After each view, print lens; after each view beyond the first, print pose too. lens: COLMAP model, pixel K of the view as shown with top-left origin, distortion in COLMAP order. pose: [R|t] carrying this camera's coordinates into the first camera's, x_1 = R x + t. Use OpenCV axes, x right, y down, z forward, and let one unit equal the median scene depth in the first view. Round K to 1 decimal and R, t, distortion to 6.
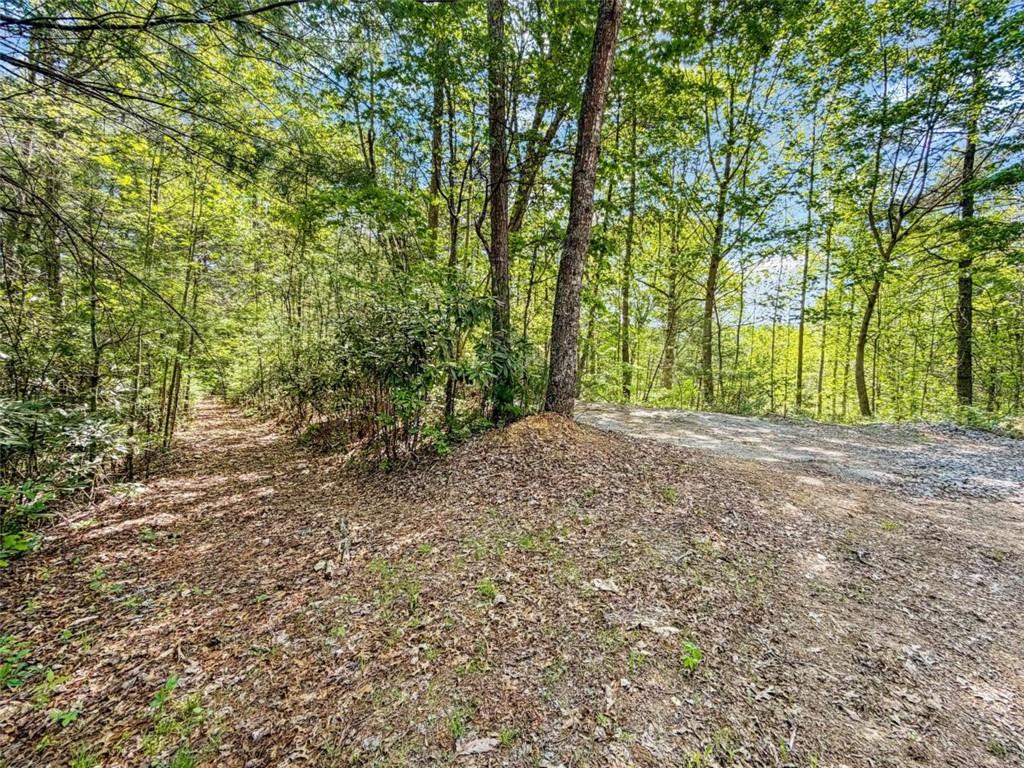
lens RADIAL K [[429.0, 0, 512.0], [0, 429.0, 384.0], [0, 0, 1]] dist [-0.003559, 0.000556]
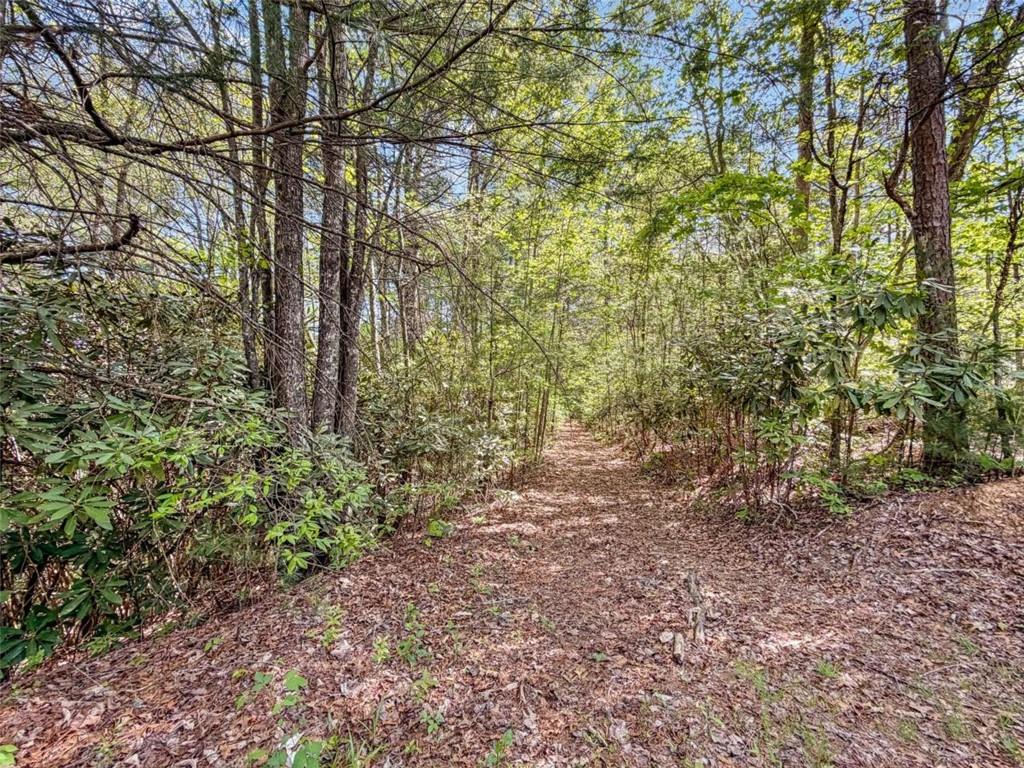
lens RADIAL K [[429.0, 0, 512.0], [0, 429.0, 384.0], [0, 0, 1]] dist [-0.003559, 0.000556]
pose [[0.727747, -0.021924, -0.685495, -0.065781], [-0.023827, 0.998077, -0.057217, 0.004662], [0.685431, 0.057973, 0.725826, 0.128471]]
